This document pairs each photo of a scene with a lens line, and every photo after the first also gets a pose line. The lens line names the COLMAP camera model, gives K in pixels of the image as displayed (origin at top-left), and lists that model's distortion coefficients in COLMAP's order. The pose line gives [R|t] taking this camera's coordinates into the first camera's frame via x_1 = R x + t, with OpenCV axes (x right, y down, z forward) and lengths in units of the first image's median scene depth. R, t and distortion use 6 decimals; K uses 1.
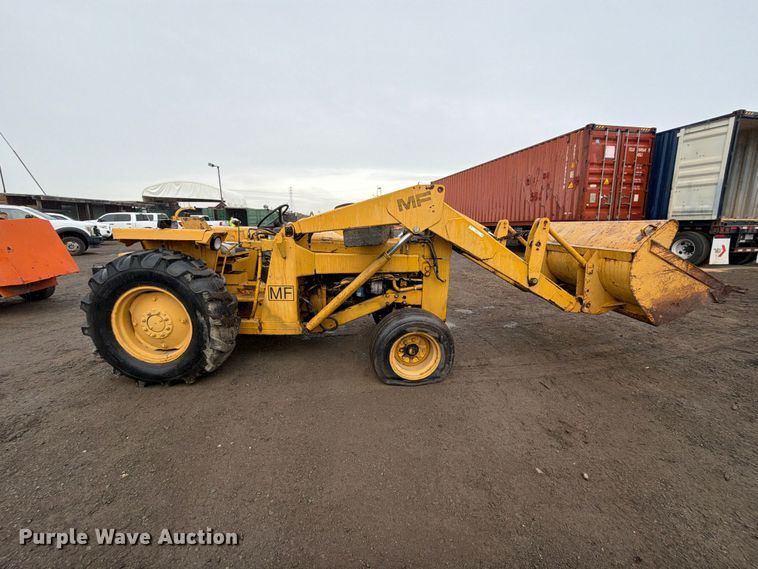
lens RADIAL K [[318.6, 0, 377.7], [0, 318.6, 286.4], [0, 0, 1]] dist [0.000282, -0.000219]
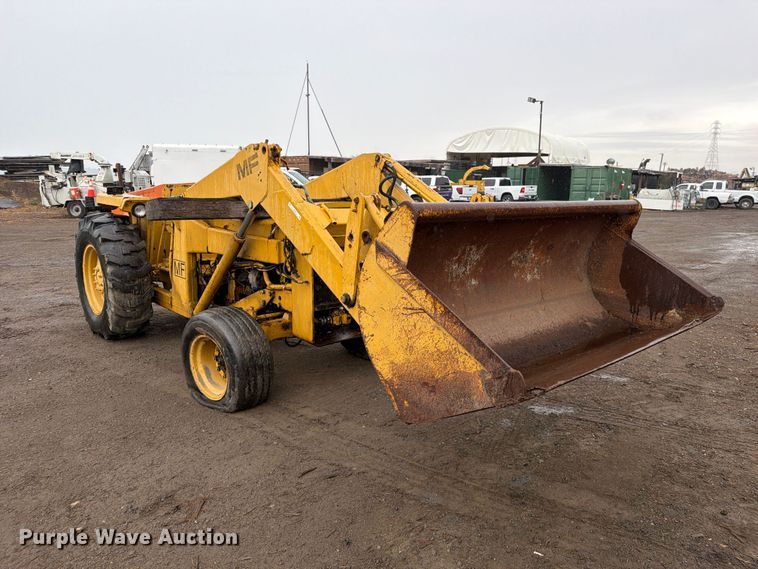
lens RADIAL K [[533.7, 0, 374.2], [0, 533.7, 289.2], [0, 0, 1]] dist [0.046901, -0.055178]
pose [[0.683283, 0.148884, -0.714813, 1.117155], [-0.157708, 0.985975, 0.054612, -0.088077], [0.712919, 0.075416, 0.697180, 0.315609]]
